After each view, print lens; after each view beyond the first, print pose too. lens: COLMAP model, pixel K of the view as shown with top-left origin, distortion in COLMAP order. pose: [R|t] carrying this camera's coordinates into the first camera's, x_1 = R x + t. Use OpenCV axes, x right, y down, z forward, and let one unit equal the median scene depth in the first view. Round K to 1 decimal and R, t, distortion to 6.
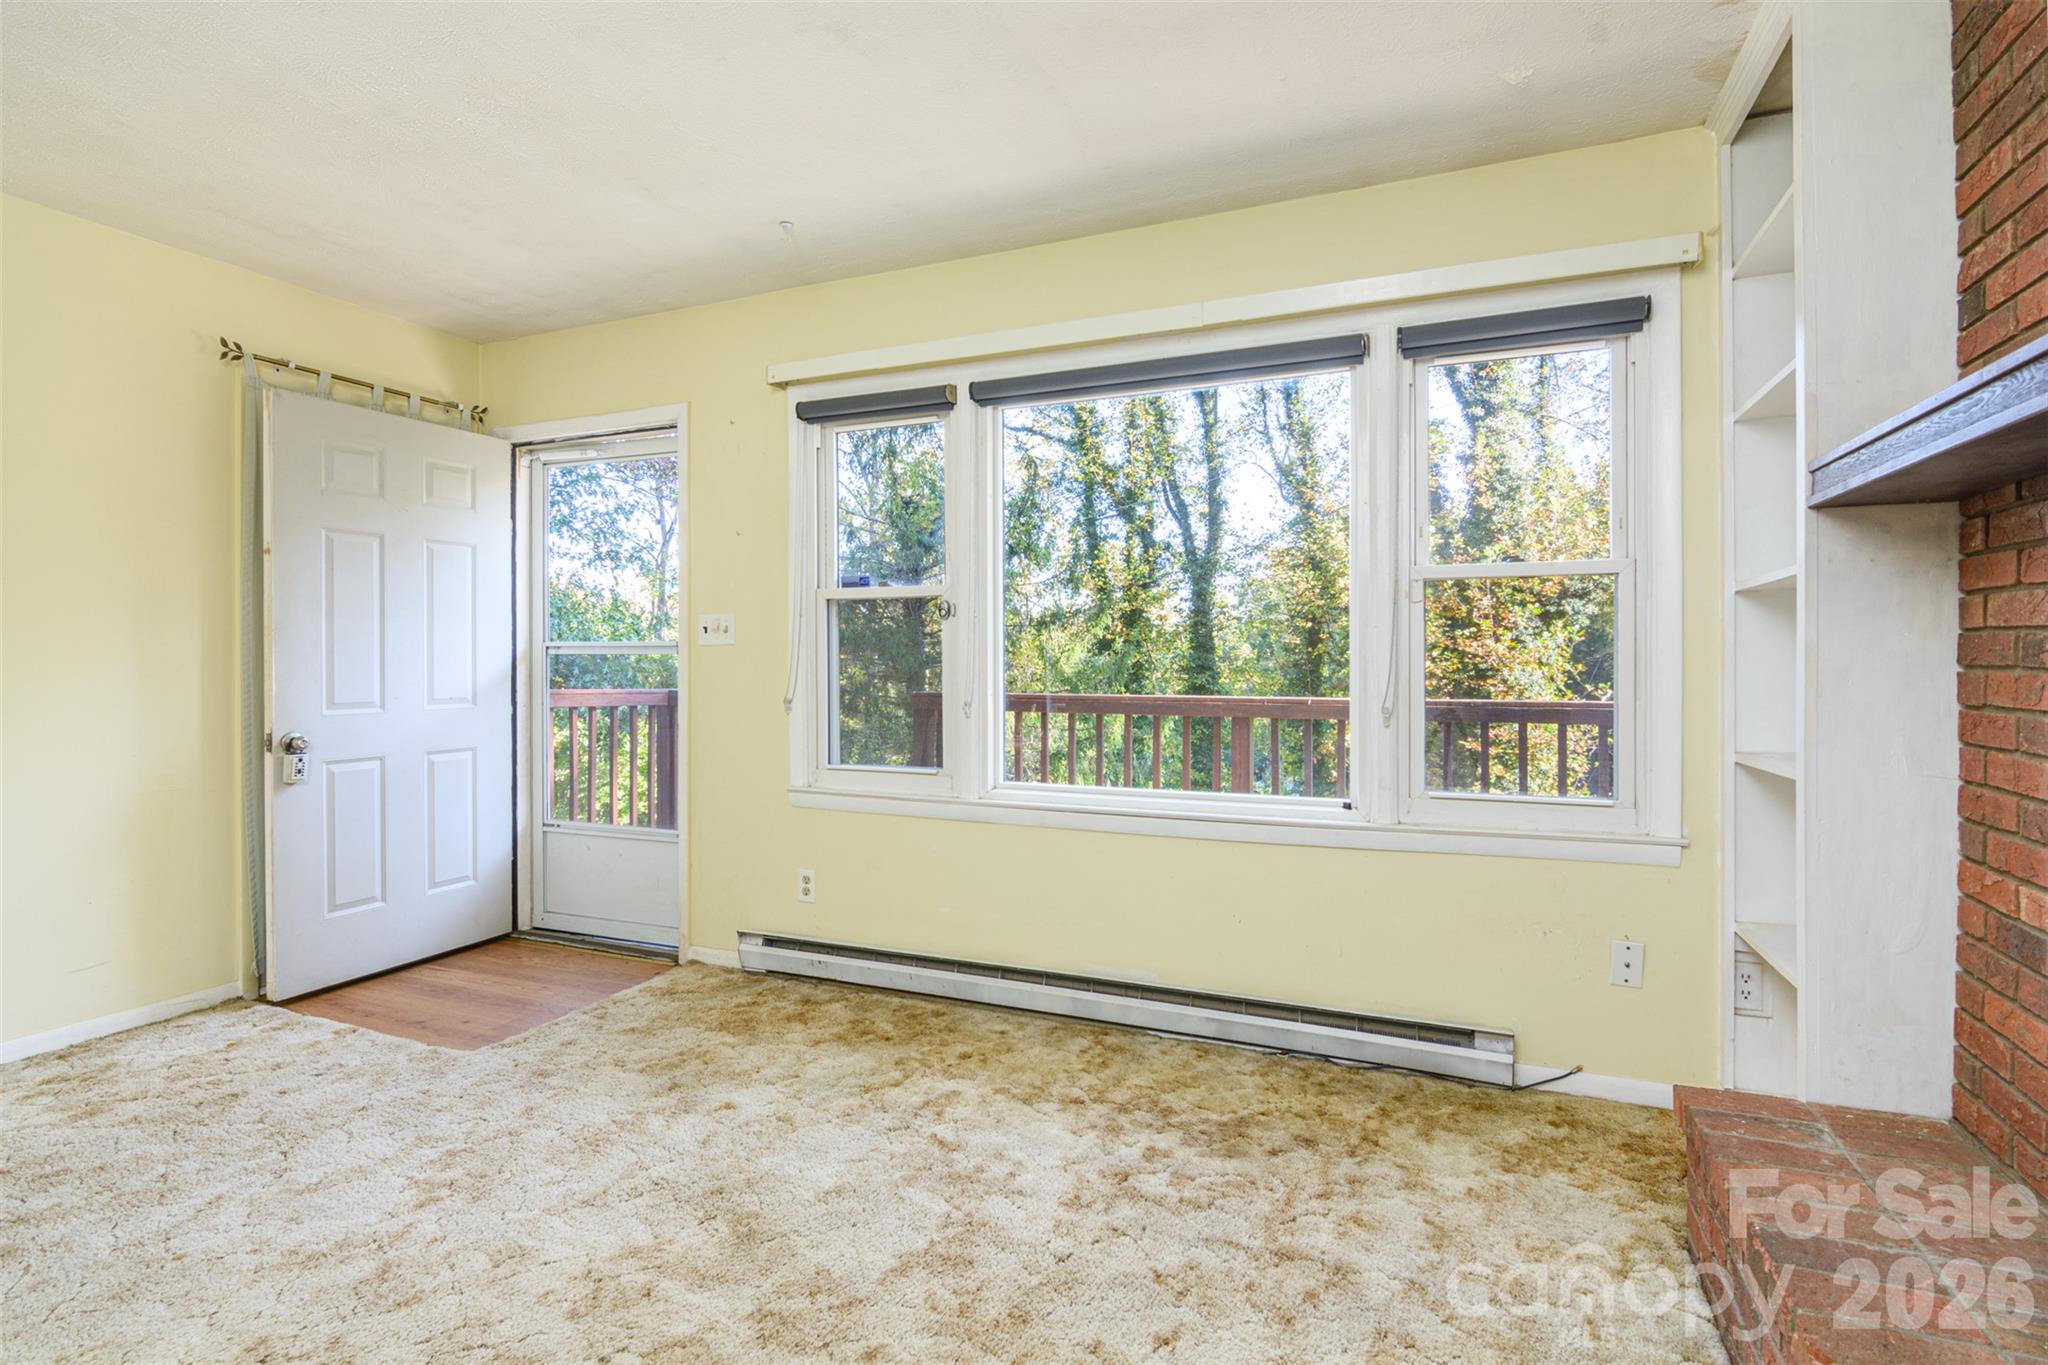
lens RADIAL K [[993.8, 0, 1024.3], [0, 993.8, 658.7], [0, 0, 1]] dist [-0.000133, -0.007816]
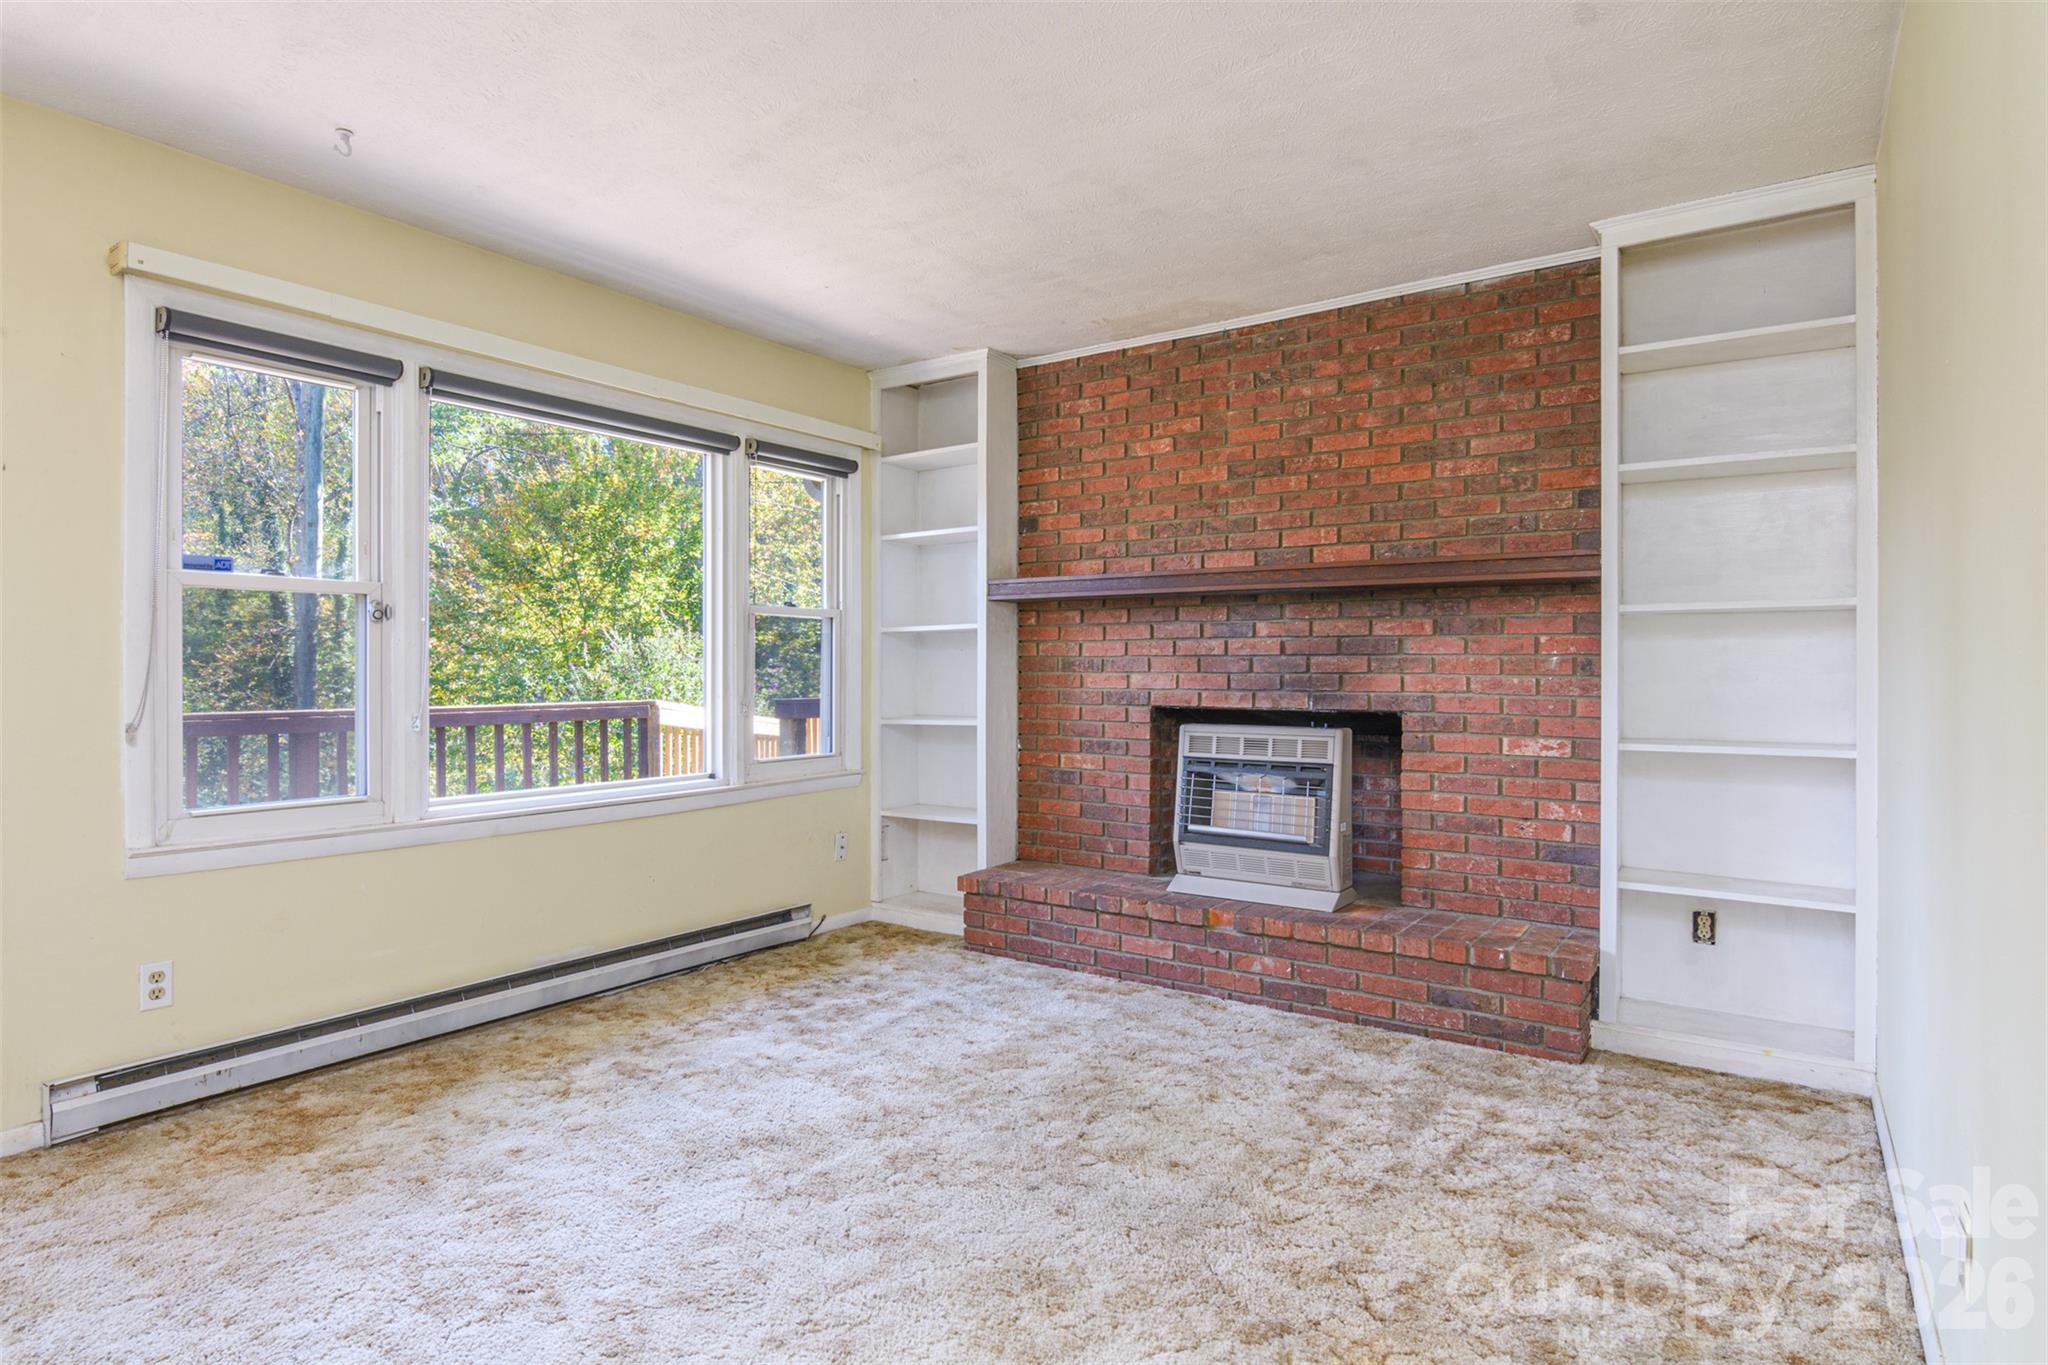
lens RADIAL K [[1030.5, 0, 1020.3], [0, 1030.5, 668.2], [0, 0, 1]] dist [-0.000123, -0.009074]
pose [[0.215984, 0.001992, 0.976395, -0.966879], [-0.001147, 0.999998, -0.001786, 0.003024], [-0.976396, -0.000734, 0.215986, 0.288674]]
